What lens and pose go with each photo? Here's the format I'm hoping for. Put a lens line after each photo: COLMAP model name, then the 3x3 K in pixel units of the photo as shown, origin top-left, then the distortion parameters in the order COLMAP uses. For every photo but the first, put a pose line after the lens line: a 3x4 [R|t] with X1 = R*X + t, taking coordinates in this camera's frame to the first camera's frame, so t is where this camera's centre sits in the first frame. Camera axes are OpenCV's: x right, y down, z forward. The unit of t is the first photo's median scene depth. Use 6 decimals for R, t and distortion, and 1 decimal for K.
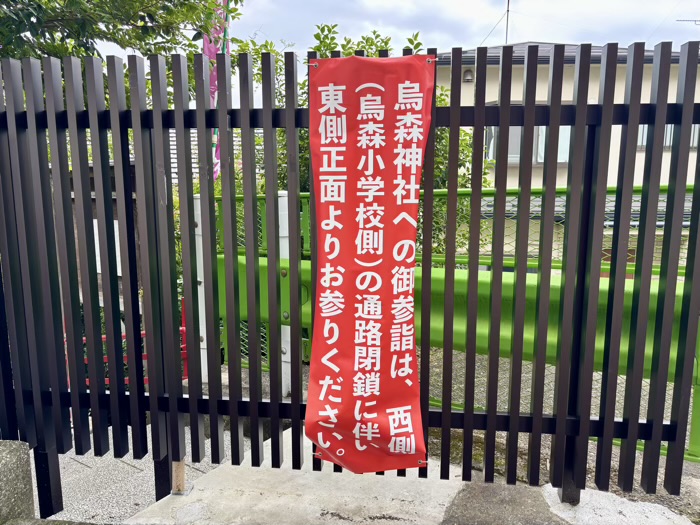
lens RADIAL K [[528.7, 0, 350.7], [0, 528.7, 265.5], [0, 0, 1]] dist [0.059349, -0.064452]
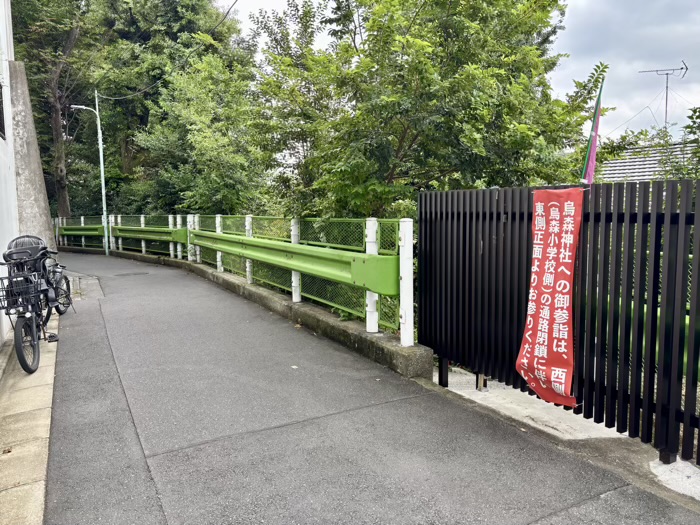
lens RADIAL K [[528.7, 0, 349.8], [0, 528.7, 261.3], [0, 0, 1]] dist [0.059349, -0.064452]
pose [[0.558747, 0.079109, -0.825557, 1.254858], [-0.116235, 0.993085, 0.016494, -0.058082], [0.821153, 0.086743, 0.564078, -0.740776]]
